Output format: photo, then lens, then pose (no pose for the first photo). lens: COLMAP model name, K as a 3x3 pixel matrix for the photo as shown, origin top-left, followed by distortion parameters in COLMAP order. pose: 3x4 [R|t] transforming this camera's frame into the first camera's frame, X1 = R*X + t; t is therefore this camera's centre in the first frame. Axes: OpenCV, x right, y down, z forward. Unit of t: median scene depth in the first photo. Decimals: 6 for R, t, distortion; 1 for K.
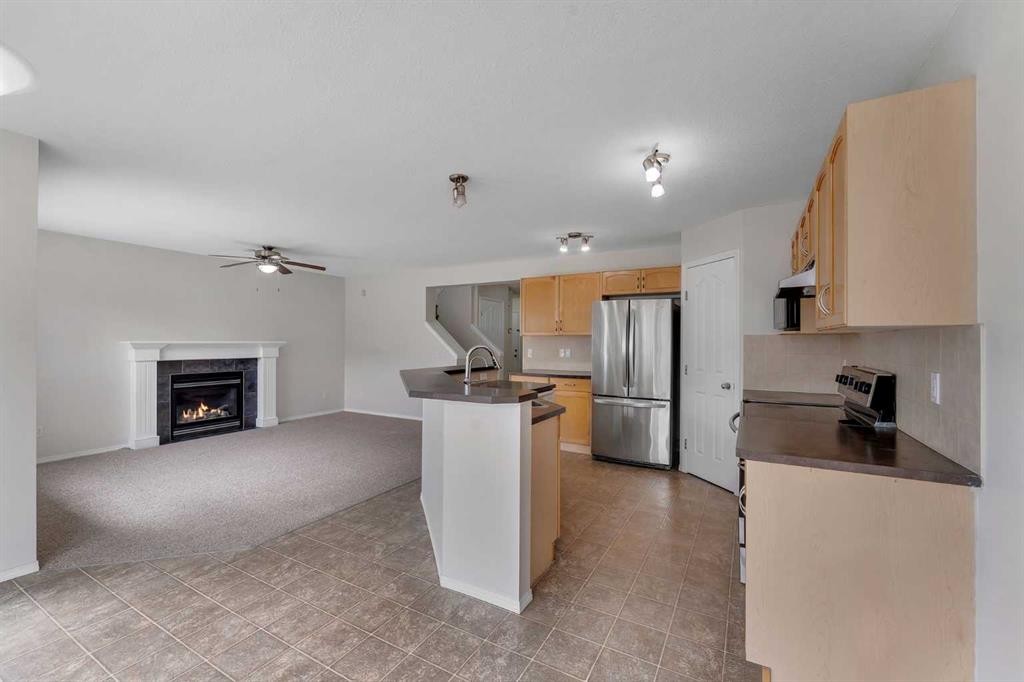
lens RADIAL K [[432.9, 0, 505.3], [0, 432.9, 339.1], [0, 0, 1]] dist [-0.001723, 0.000658]
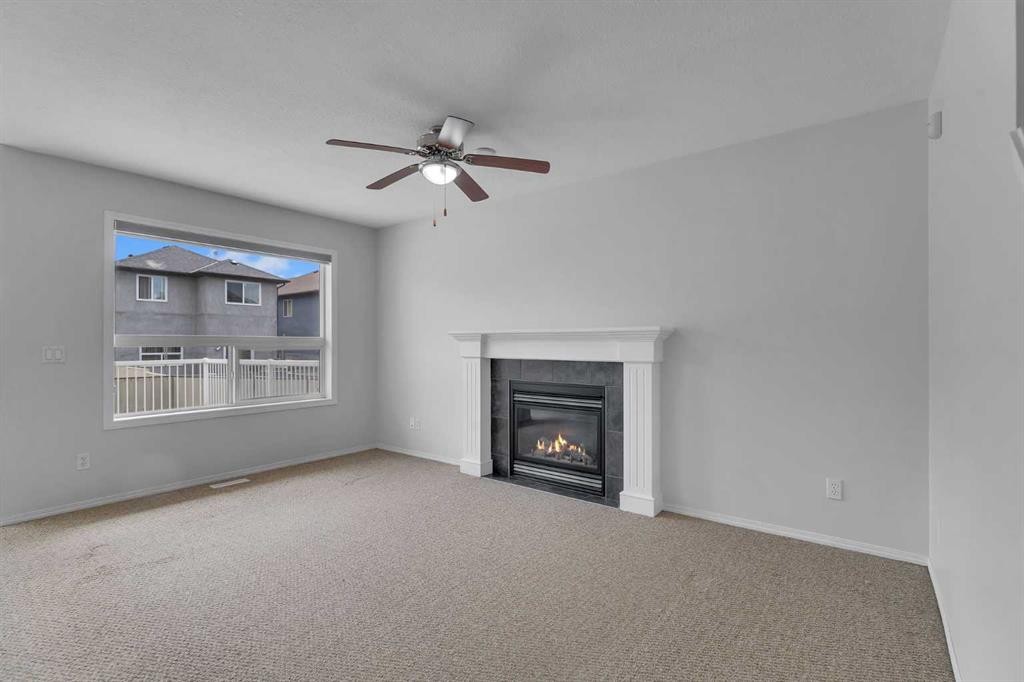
lens RADIAL K [[472.8, 0, 506.9], [0, 472.8, 339.6], [0, 0, 1]] dist [0.000639, 0.000419]
pose [[-0.140450, -0.022272, -0.989837, -0.027585], [-0.005028, 0.999750, -0.021781, 0.032036], [0.990075, 0.001918, -0.140527, 0.998922]]
